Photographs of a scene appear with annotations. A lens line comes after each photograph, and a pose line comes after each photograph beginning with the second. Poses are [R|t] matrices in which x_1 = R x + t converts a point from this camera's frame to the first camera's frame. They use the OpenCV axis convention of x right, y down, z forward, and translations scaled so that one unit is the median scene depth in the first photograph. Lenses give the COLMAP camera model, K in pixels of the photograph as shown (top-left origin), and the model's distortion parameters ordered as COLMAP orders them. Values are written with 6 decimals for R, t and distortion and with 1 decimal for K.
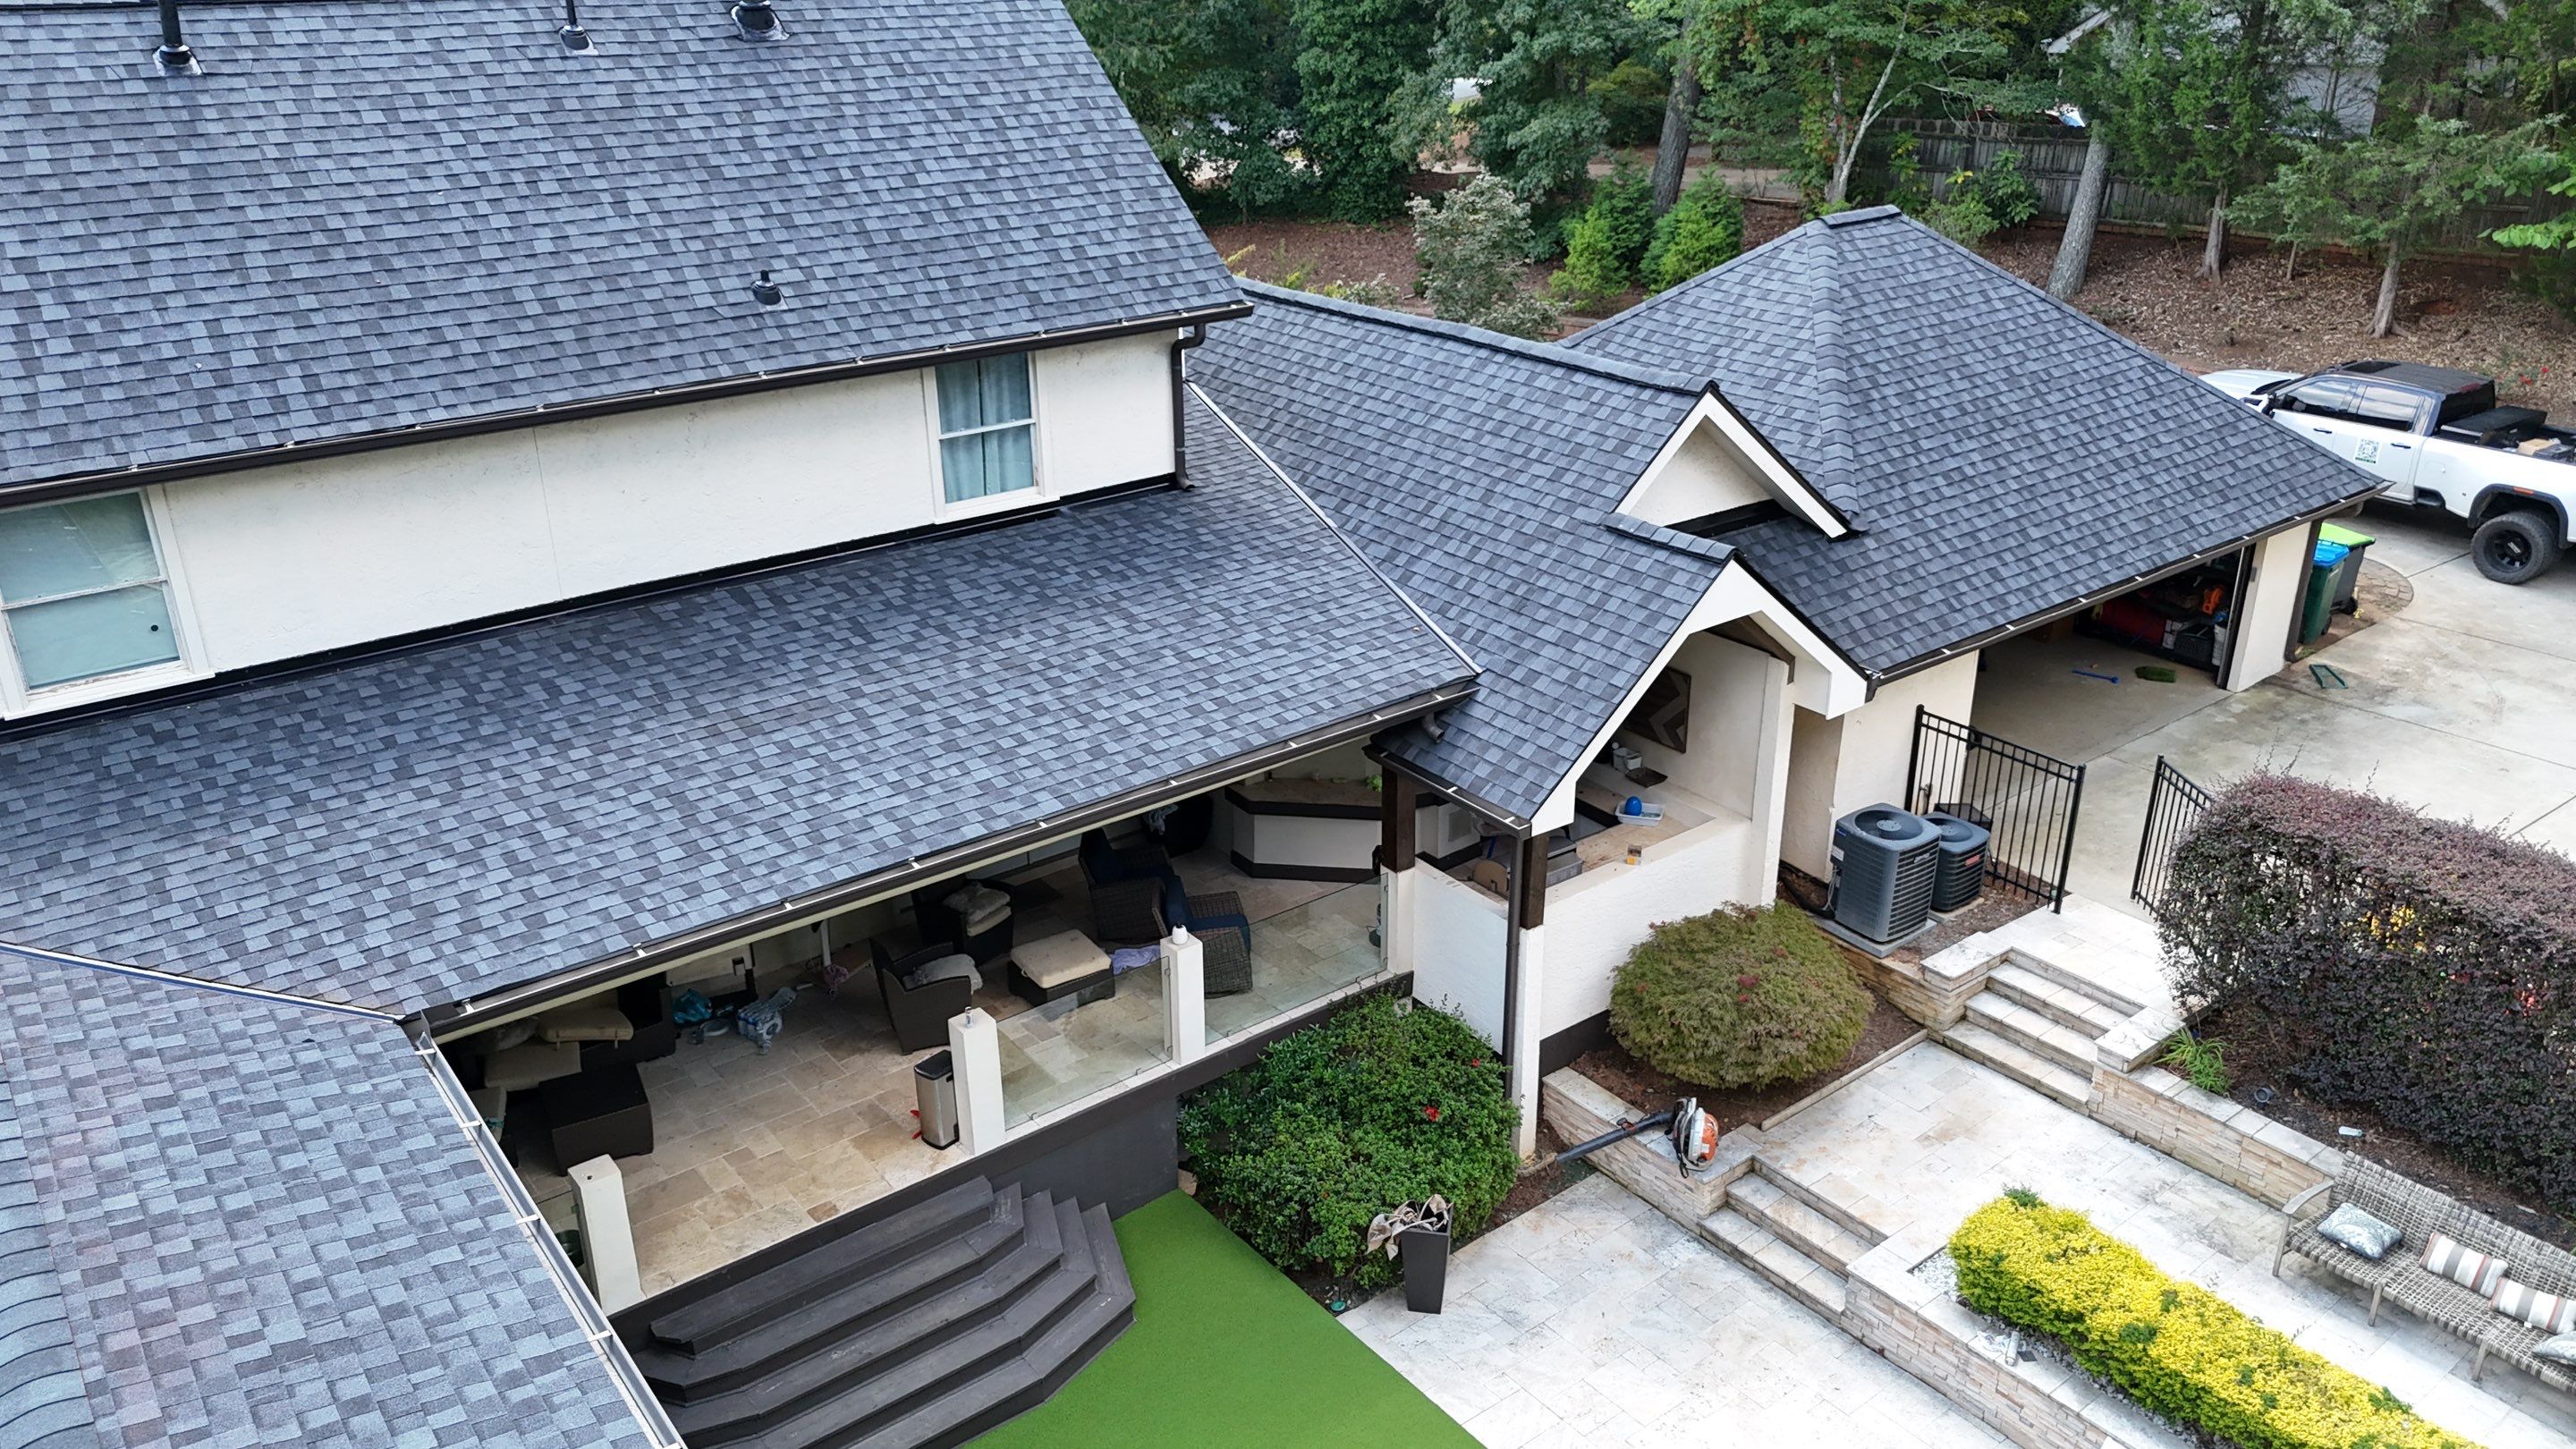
lens RADIAL K [[1888.1, 0, 1288.5], [0, 1888.1, 727.3], [0, 0, 1]] dist [0.007776, 0.000213]
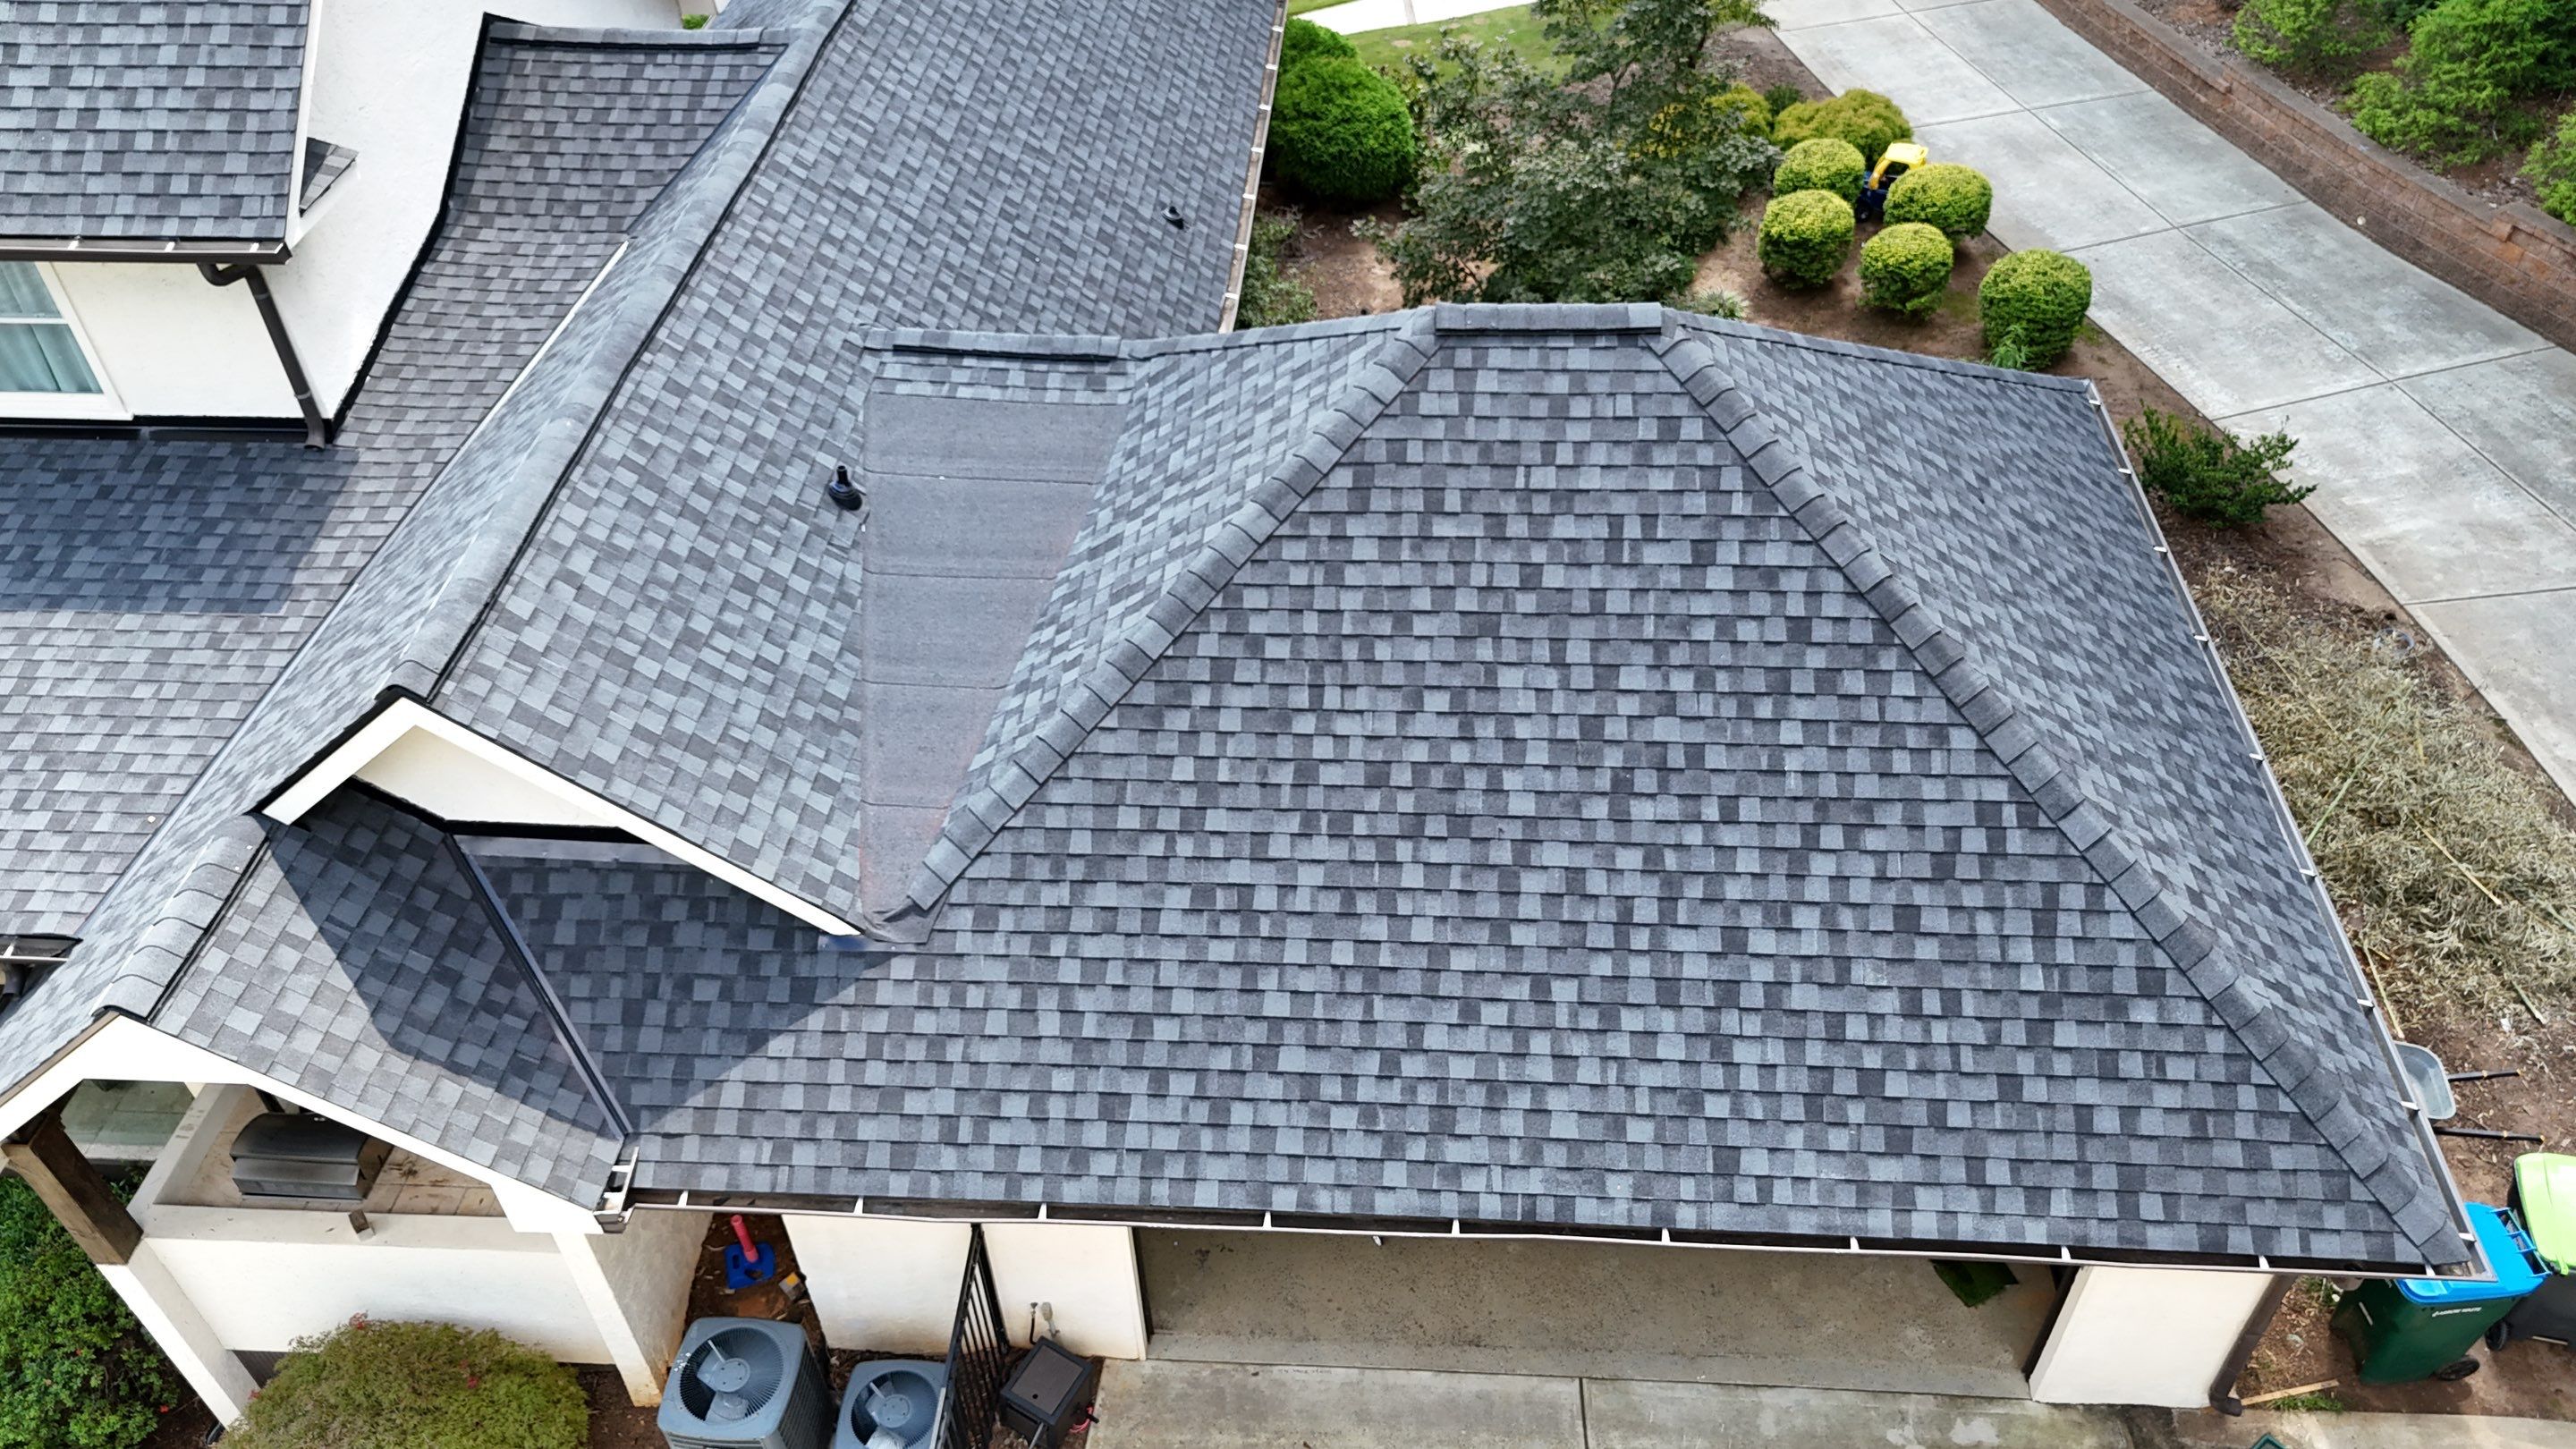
lens RADIAL K [[1888.1, 0, 1293.7], [0, 1888.1, 718.8], [0, 0, 1]] dist [0.007776, 0.000213]
pose [[0.762552, 0.440333, -0.473941, 0.630706], [-0.250442, 0.876413, 0.411314, -0.427863], [0.596484, -0.194954, 0.778589, 0.615903]]
